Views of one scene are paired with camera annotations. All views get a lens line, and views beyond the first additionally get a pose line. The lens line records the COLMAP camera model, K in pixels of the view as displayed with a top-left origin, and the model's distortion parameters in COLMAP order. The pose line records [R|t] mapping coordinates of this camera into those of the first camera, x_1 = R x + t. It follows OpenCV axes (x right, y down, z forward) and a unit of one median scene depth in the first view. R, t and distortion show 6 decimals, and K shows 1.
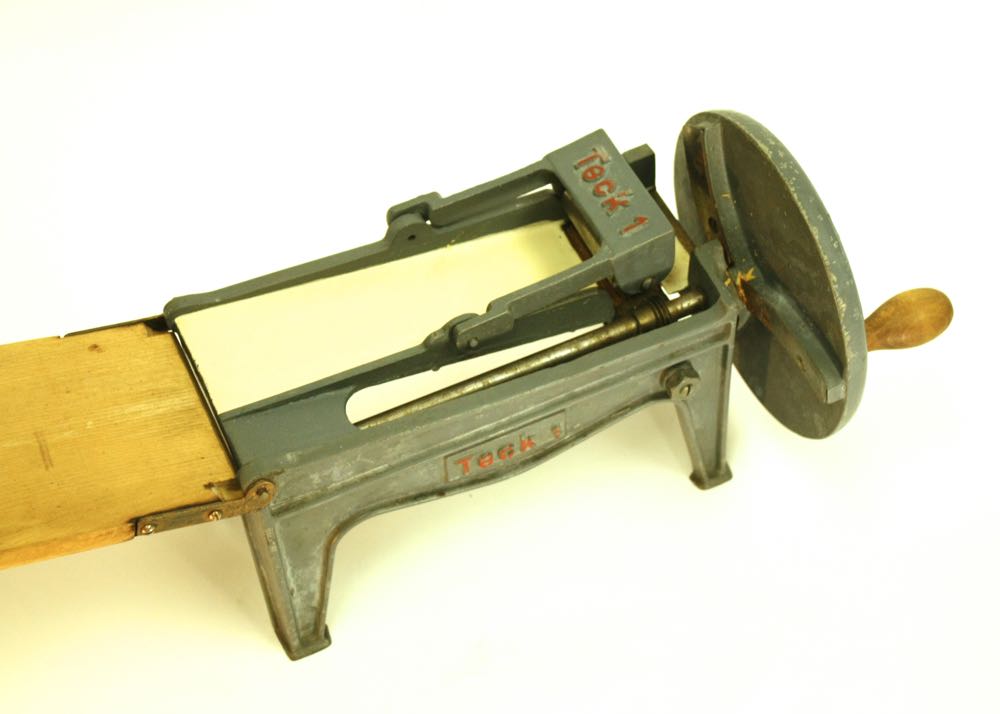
lens RADIAL K [[1576.4, 0, 500.0], [0, 1576.4, 357.0], [0, 0, 1]] dist [-0.030295, -0.029669]
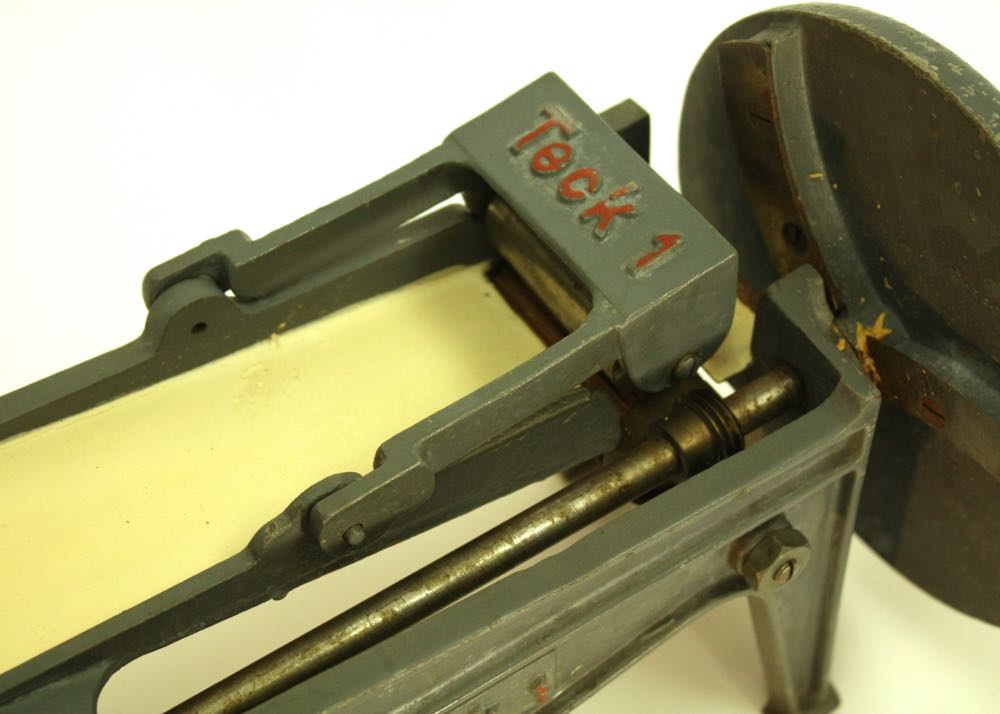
lens RADIAL K [[1970.3, 0, 459.5], [0, 1970.3, 375.9], [0, 0, 1]] dist [0.016933, -0.026411]
pose [[0.990911, -0.111444, 0.075341, -0.023763], [0.114309, 0.992834, -0.034834, -0.030605], [-0.070919, 0.043130, 0.996549, 0.387894]]
